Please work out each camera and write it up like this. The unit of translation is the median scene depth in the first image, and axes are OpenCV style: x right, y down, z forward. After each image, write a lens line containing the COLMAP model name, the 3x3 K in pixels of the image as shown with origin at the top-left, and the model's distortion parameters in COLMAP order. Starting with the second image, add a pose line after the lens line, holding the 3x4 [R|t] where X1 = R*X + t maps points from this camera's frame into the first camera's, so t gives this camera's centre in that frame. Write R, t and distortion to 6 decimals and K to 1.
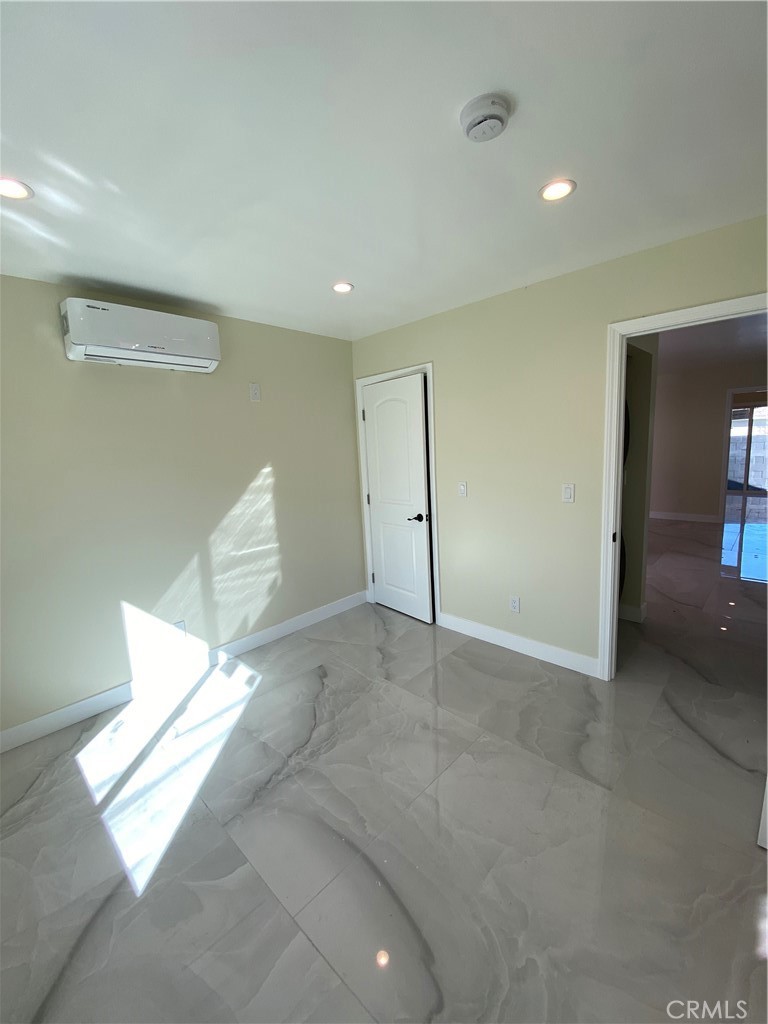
lens RADIAL K [[419.5, 0, 377.7], [0, 419.5, 498.0], [0, 0, 1]] dist [0.018116, -0.020209]
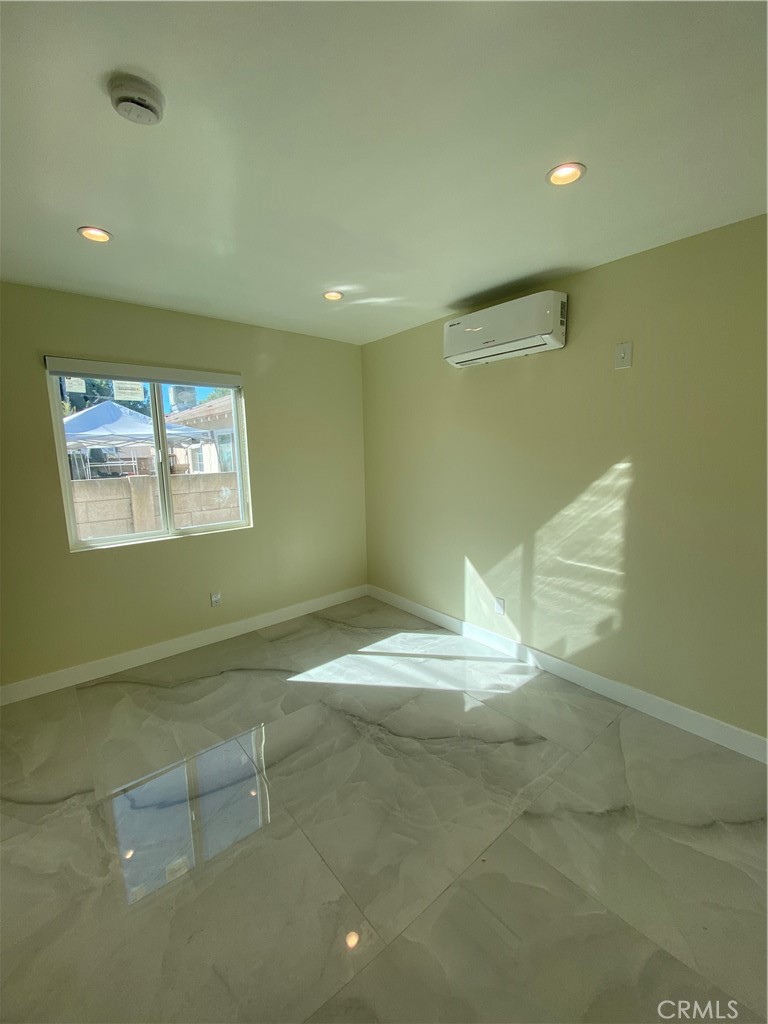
lens RADIAL K [[415.8, 0, 381.6], [0, 415.8, 507.4], [0, 0, 1]] dist [0.017710, -0.019457]
pose [[-0.101305, 0.190920, -0.976364, 0.543456], [-0.108014, 0.973501, 0.201567, -0.110456], [0.988974, 0.125881, -0.077998, 0.756242]]
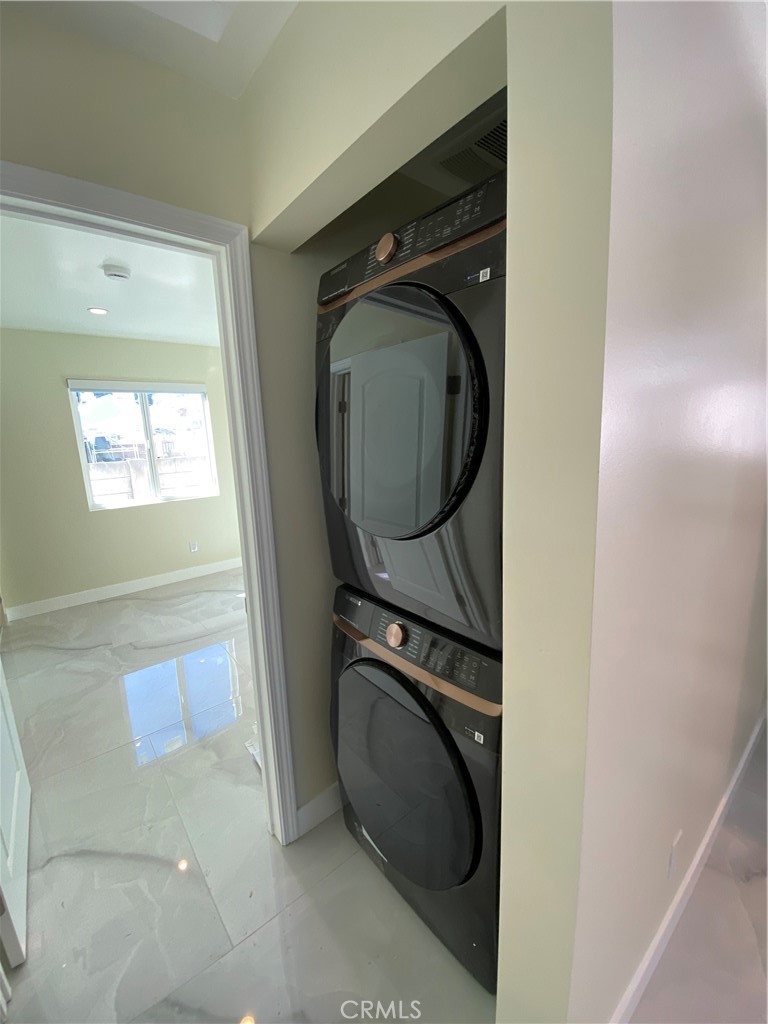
lens RADIAL K [[415.8, 0, 381.6], [0, 415.8, 507.4], [0, 0, 1]] dist [0.017710, -0.019457]
pose [[-0.106234, 0.235386, -0.966079, 0.952739], [-0.088926, 0.965434, 0.245007, -0.185533], [0.990357, 0.111938, -0.081630, 1.077258]]
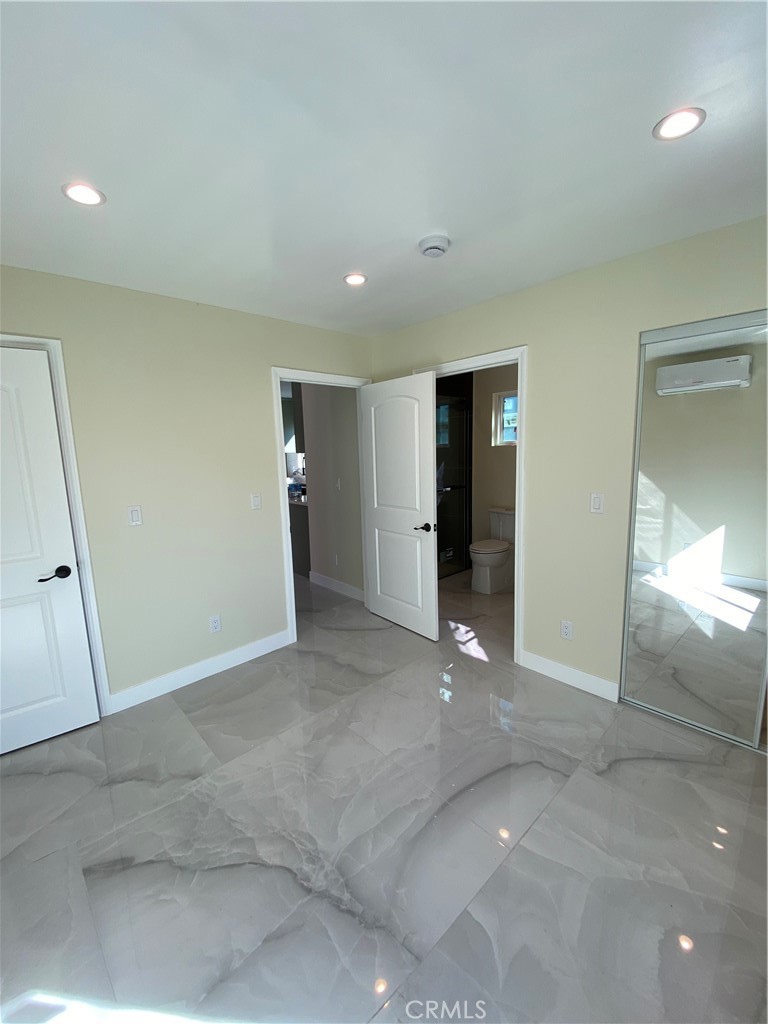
lens RADIAL K [[415.8, 0, 381.6], [0, 415.8, 507.4], [0, 0, 1]] dist [0.017710, -0.019457]
pose [[0.049459, -0.103362, 0.993413, -0.610066], [0.159058, 0.982752, 0.094333, -0.043181], [-0.986030, 0.153345, 0.065047, 0.548037]]
